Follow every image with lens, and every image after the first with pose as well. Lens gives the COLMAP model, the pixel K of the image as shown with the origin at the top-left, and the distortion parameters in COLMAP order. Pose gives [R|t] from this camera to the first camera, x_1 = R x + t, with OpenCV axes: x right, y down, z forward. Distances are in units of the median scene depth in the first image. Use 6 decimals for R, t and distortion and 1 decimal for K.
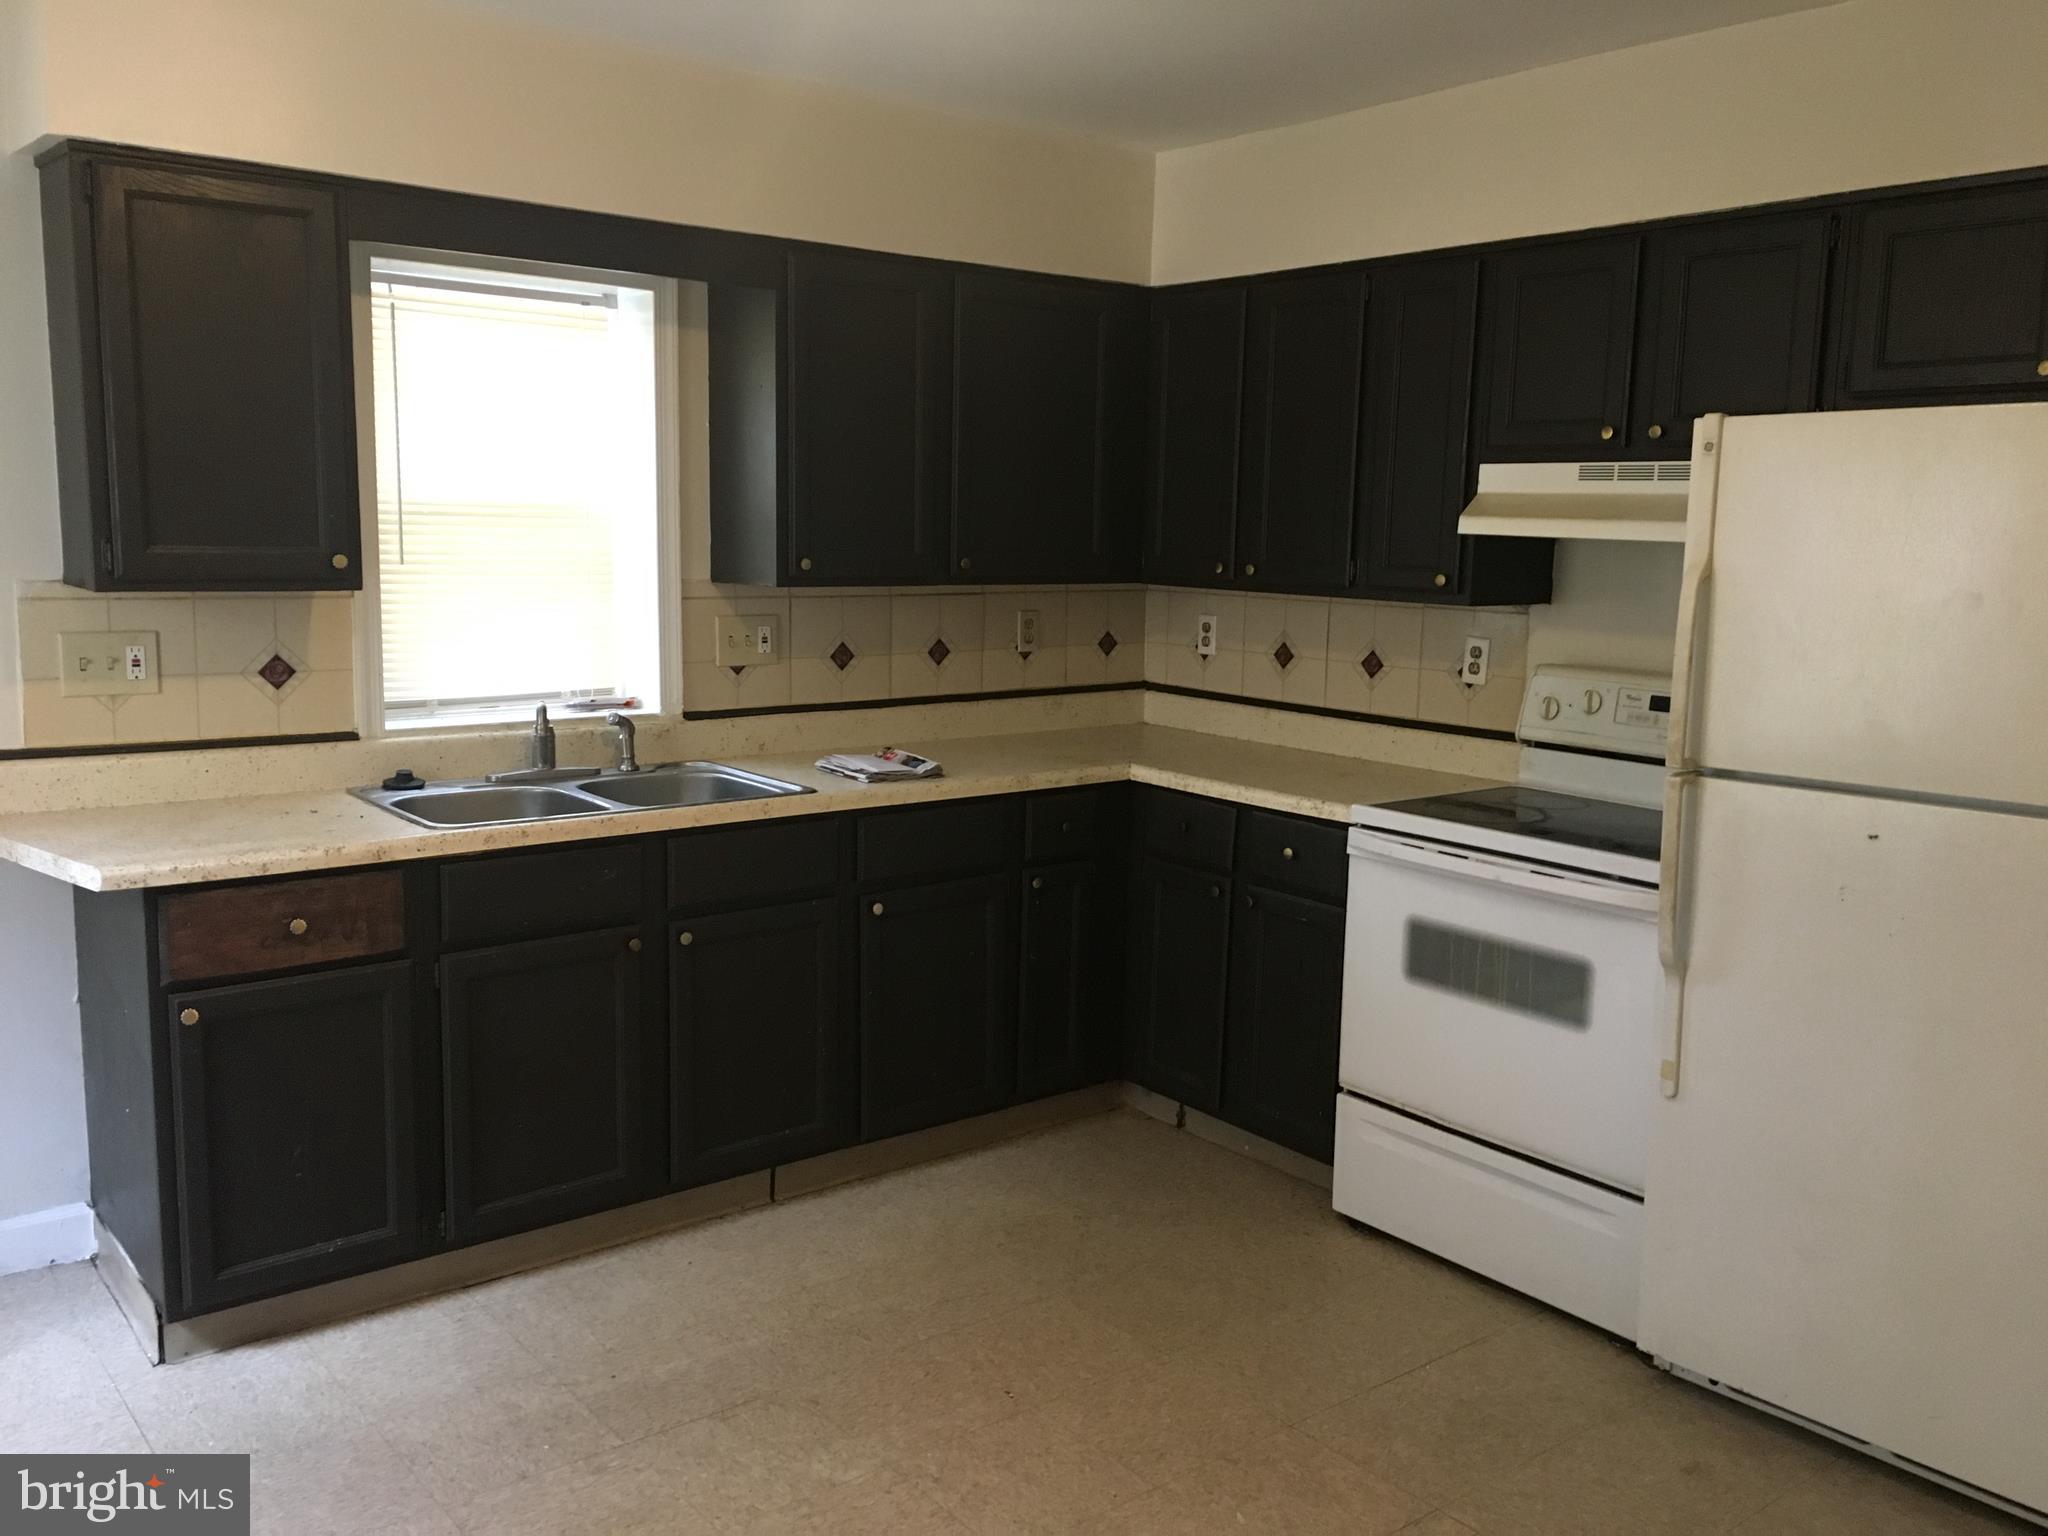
lens RADIAL K [[1733.8, 0, 1019.1], [0, 1733.8, 763.0], [0, 0, 1]] dist [0.078525, -0.103769]
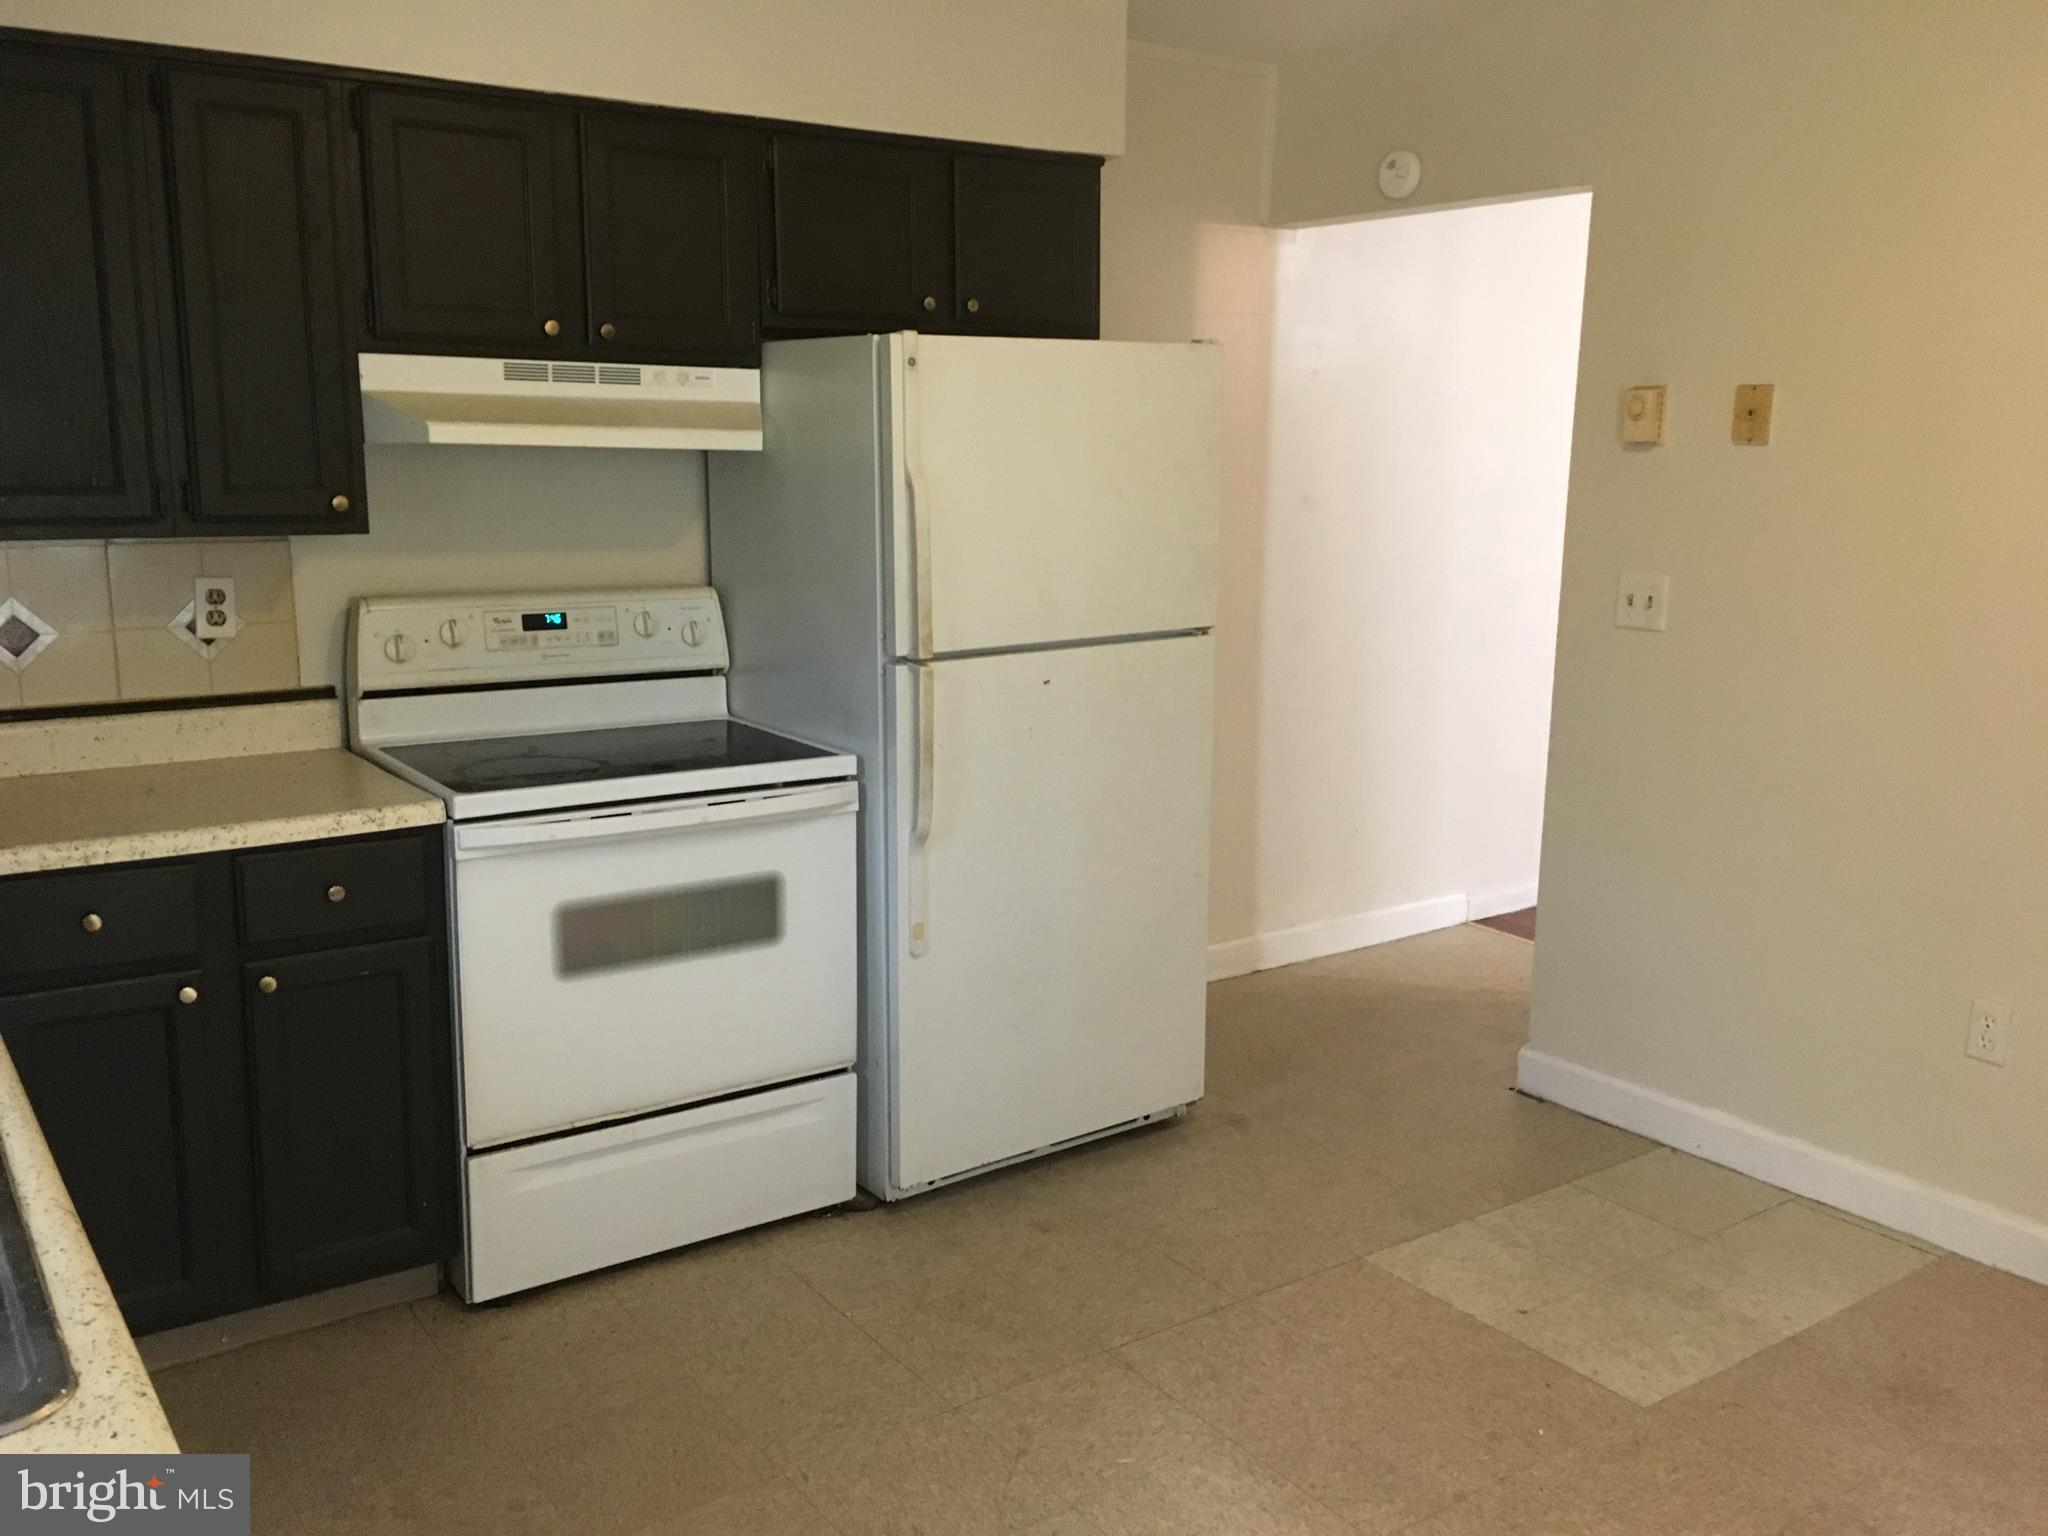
lens RADIAL K [[1733.8, 0, 1019.1], [0, 1733.8, 763.0], [0, 0, 1]] dist [0.078525, -0.103769]
pose [[0.057209, -0.205779, 0.976925, -0.601585], [0.133778, 0.971283, 0.196757, -0.120486], [-0.989359, 0.119435, 0.083095, 0.740189]]
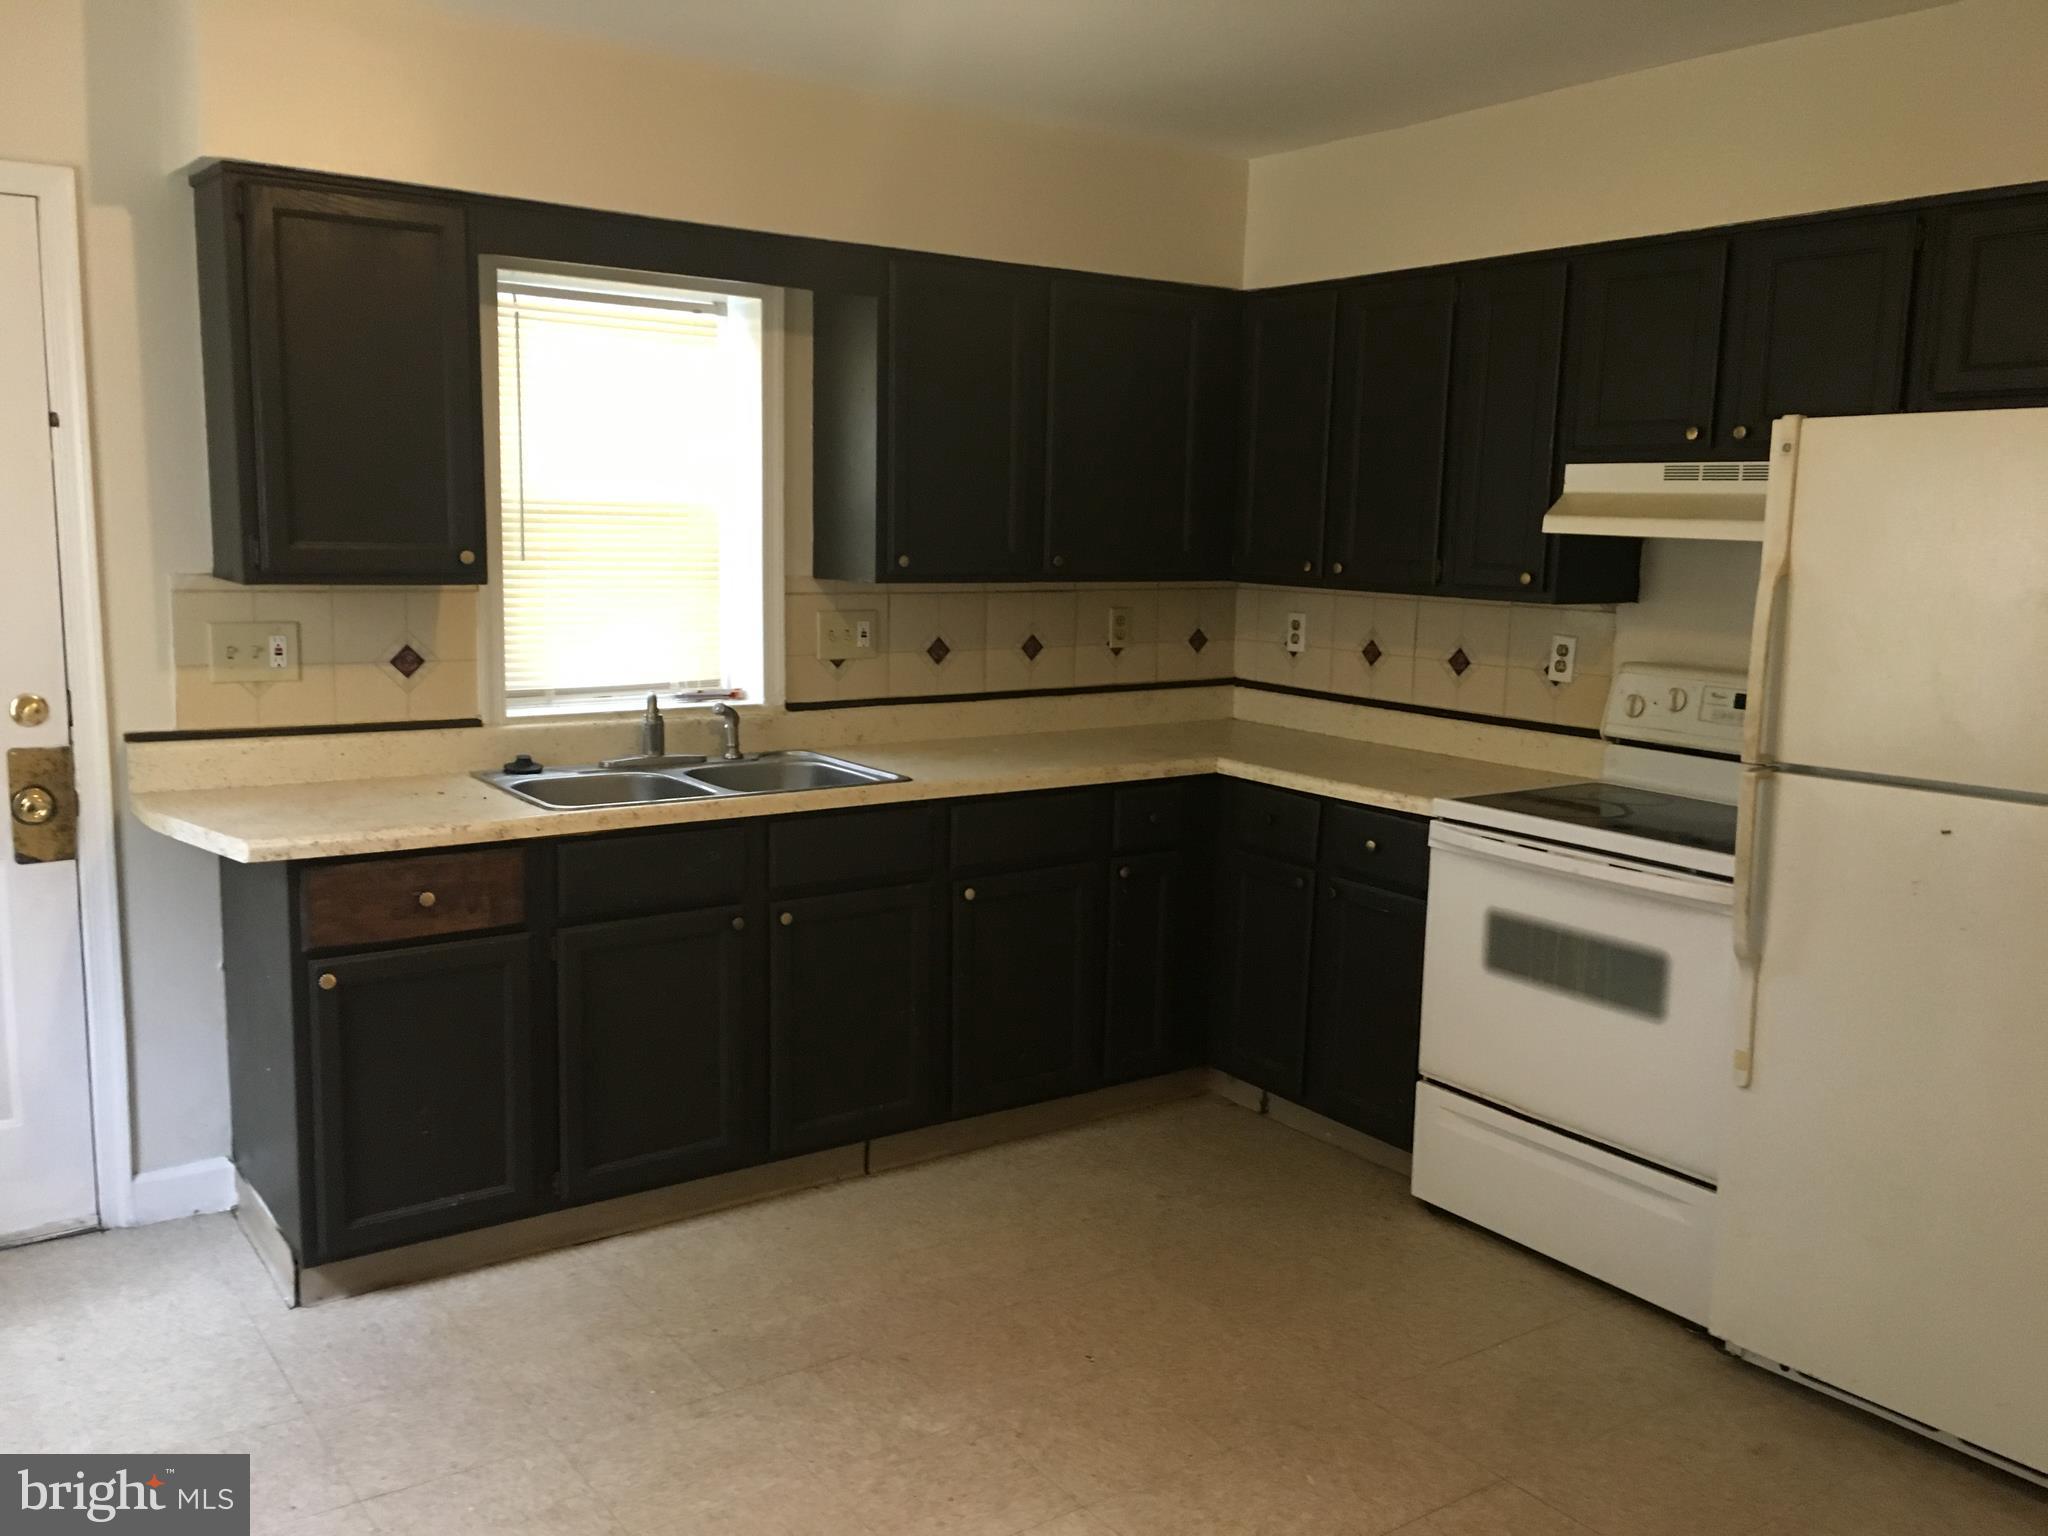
lens RADIAL K [[1733.8, 0, 1019.1], [0, 1733.8, 763.0], [0, 0, 1]] dist [0.078525, -0.103769]
pose [[0.998383, 0.009792, -0.055989, 0.005986], [-0.009769, 0.999952, 0.000678, 0.005292], [0.055993, -0.000129, 0.998431, -0.035592]]
